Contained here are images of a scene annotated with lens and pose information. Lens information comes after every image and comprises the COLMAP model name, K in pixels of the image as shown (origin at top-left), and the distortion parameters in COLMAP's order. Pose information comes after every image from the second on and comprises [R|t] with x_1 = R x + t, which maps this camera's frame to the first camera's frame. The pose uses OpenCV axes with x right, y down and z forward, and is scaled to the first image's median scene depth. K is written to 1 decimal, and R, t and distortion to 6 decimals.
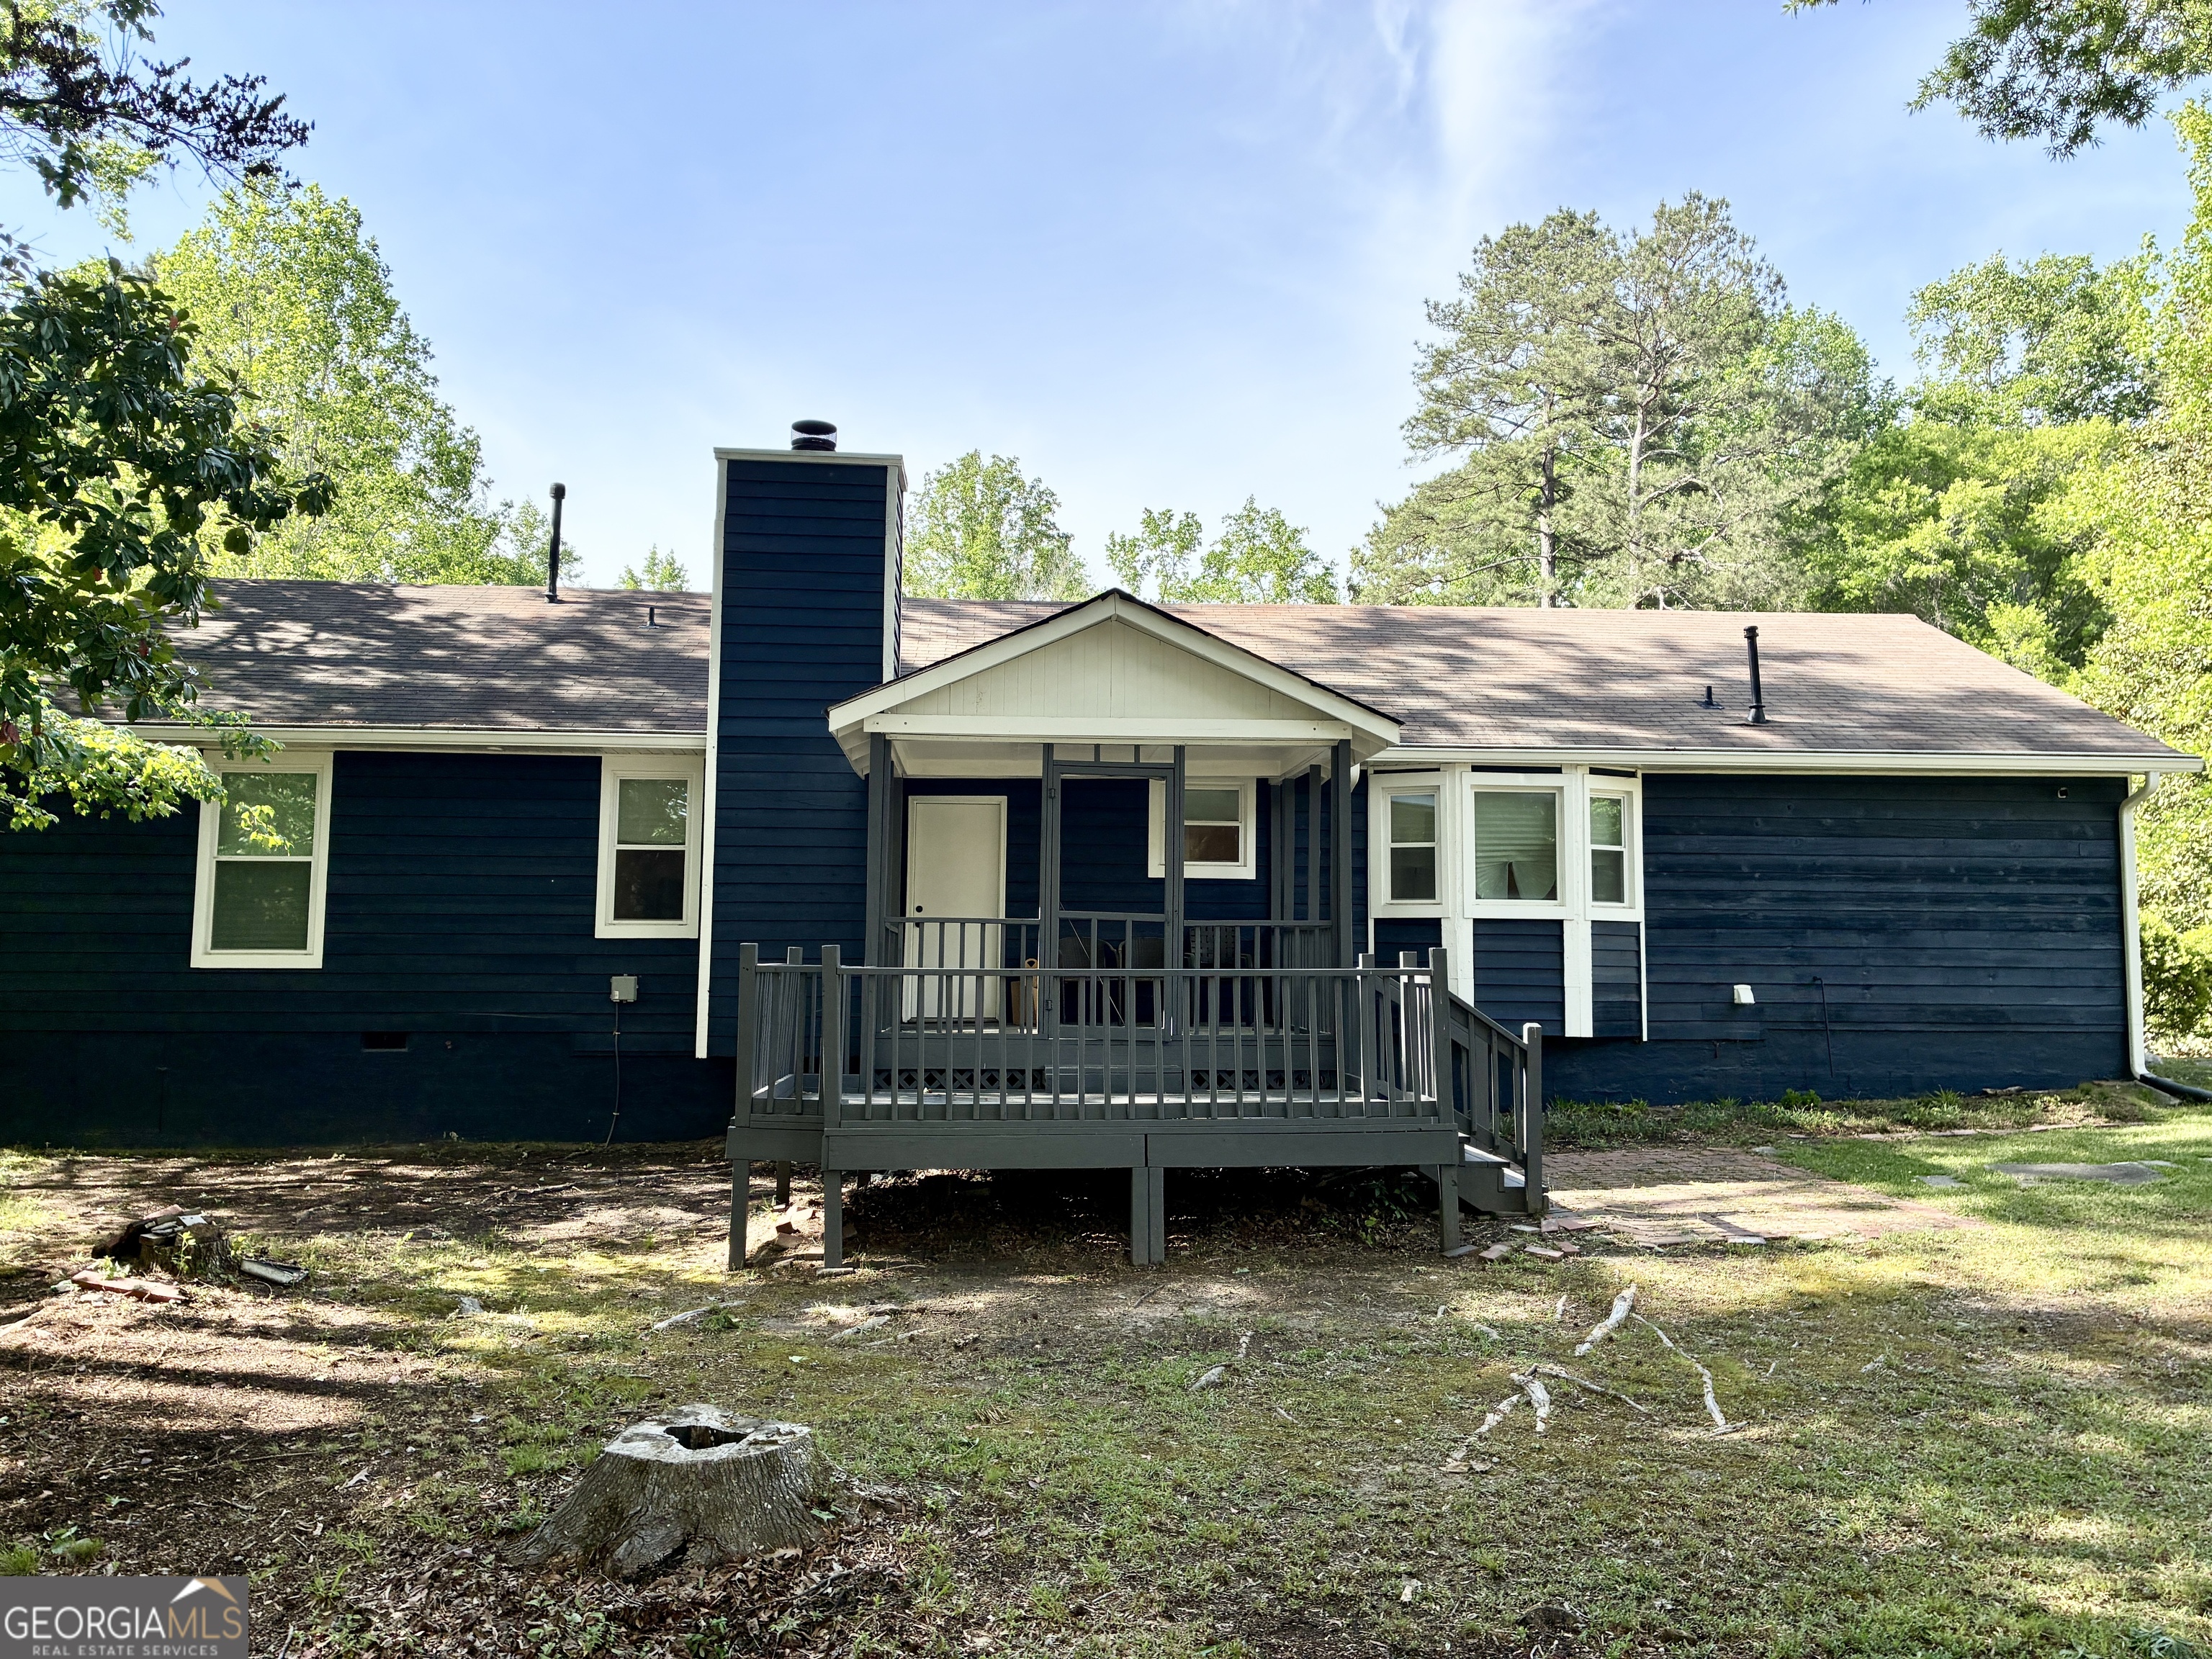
lens RADIAL K [[1676.8, 0, 1117.7], [0, 1676.8, 832.5], [0, 0, 1]] dist [0.045877, -0.053932]
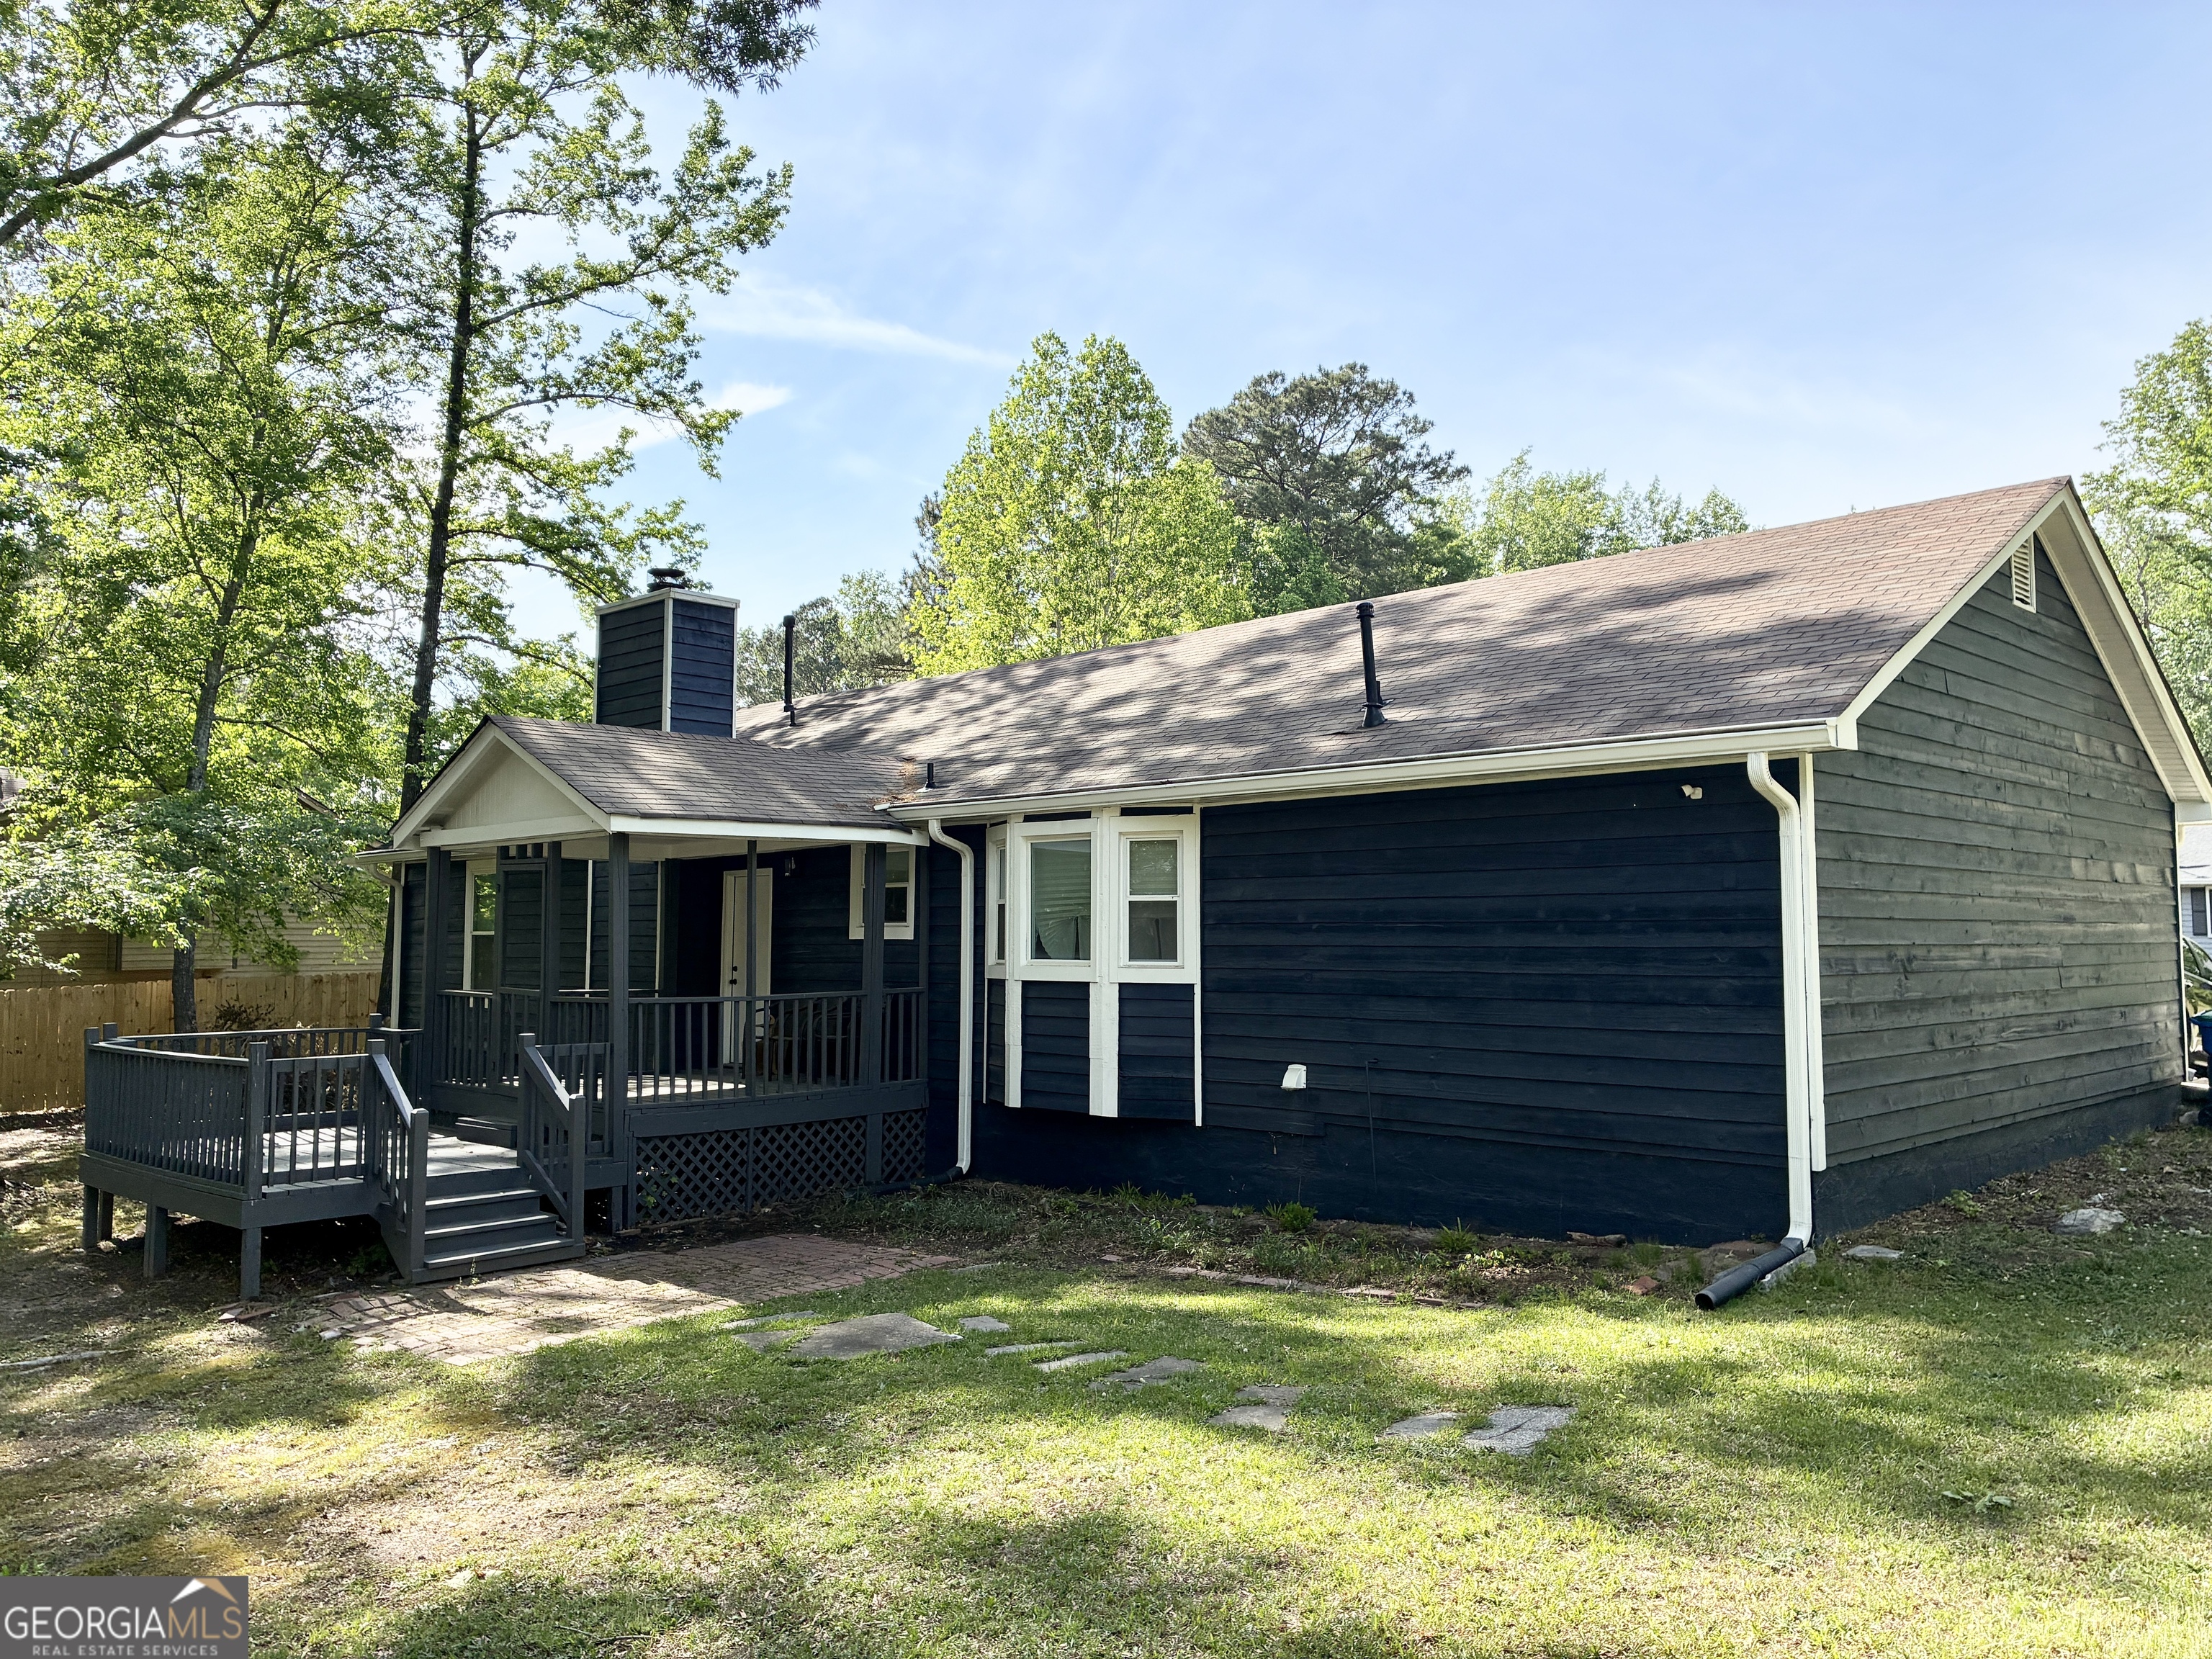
lens RADIAL K [[1676.8, 0, 1117.3], [0, 1676.8, 797.9], [0, 0, 1]] dist [0.045877, -0.053932]
pose [[0.663055, -0.070112, -0.745280, 0.926421], [0.064487, 0.997253, -0.036443, -0.012328], [0.745788, -0.023897, 0.665754, 0.414825]]
